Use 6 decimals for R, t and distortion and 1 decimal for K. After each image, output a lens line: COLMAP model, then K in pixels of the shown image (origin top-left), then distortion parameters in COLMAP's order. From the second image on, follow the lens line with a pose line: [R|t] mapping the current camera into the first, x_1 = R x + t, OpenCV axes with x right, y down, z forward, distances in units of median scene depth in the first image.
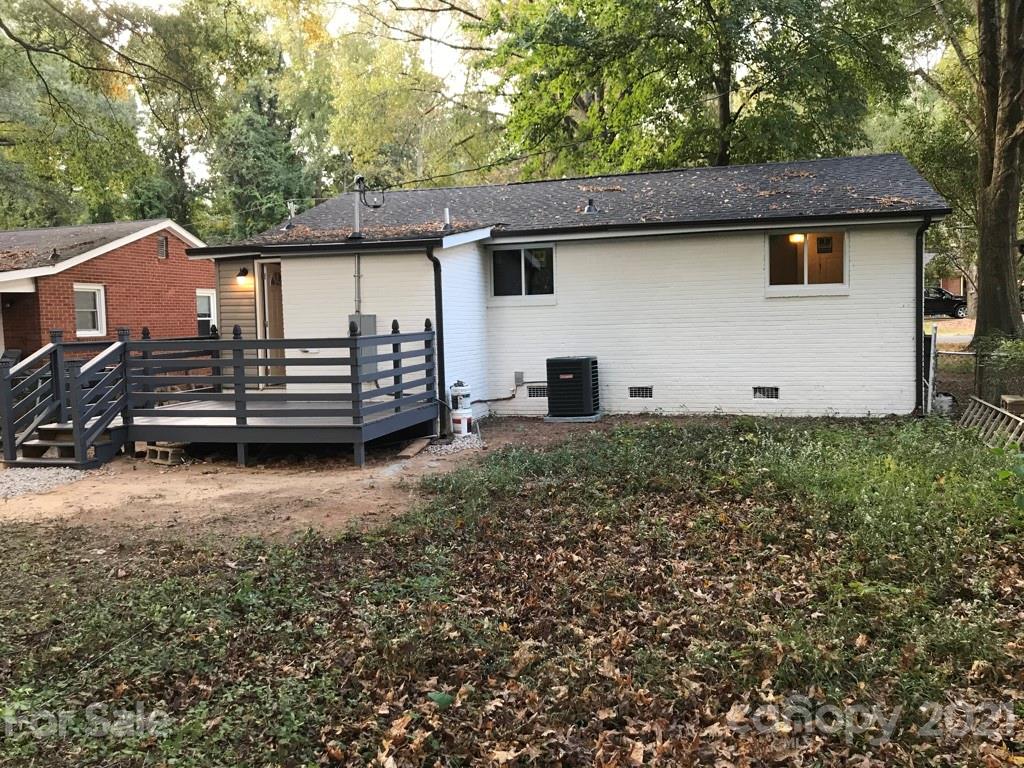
lens RADIAL K [[843.6, 0, 515.0], [0, 843.6, 386.0], [0, 0, 1]] dist [0.049406, -0.073440]
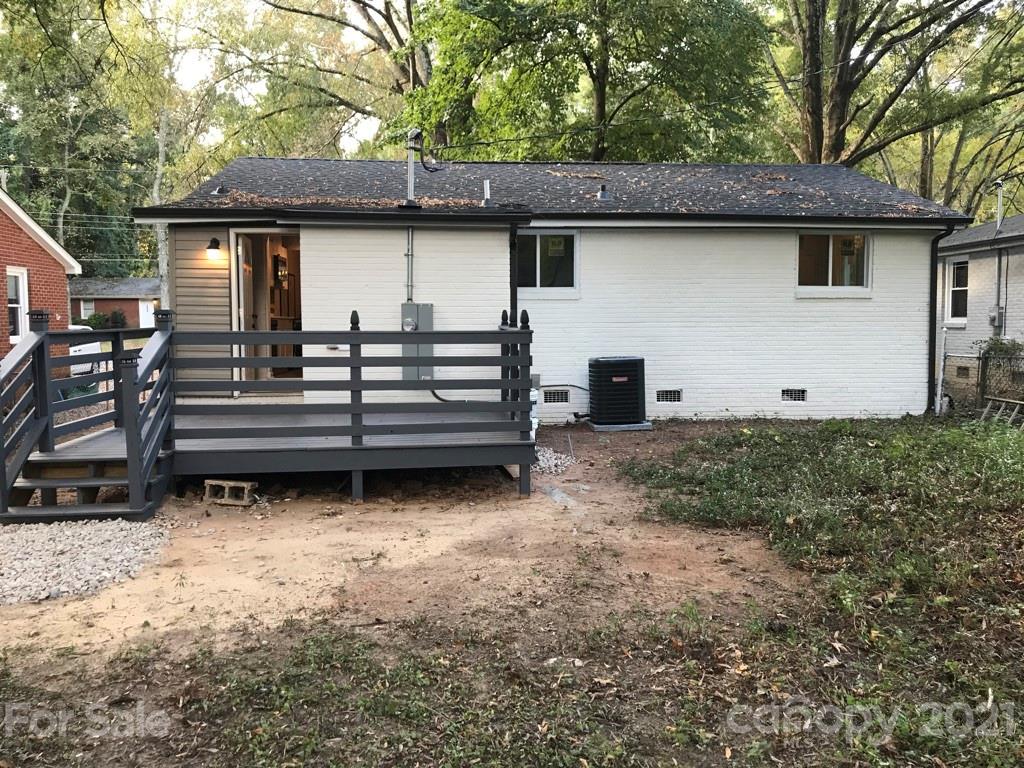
lens RADIAL K [[843.6, 0, 508.7], [0, 843.6, 383.2], [0, 0, 1]] dist [0.049406, -0.073440]
pose [[0.932067, -0.005455, 0.362244, -0.363424], [0.008425, 0.999943, -0.006622, -0.002307], [-0.362187, 0.009224, 0.932060, 0.205546]]
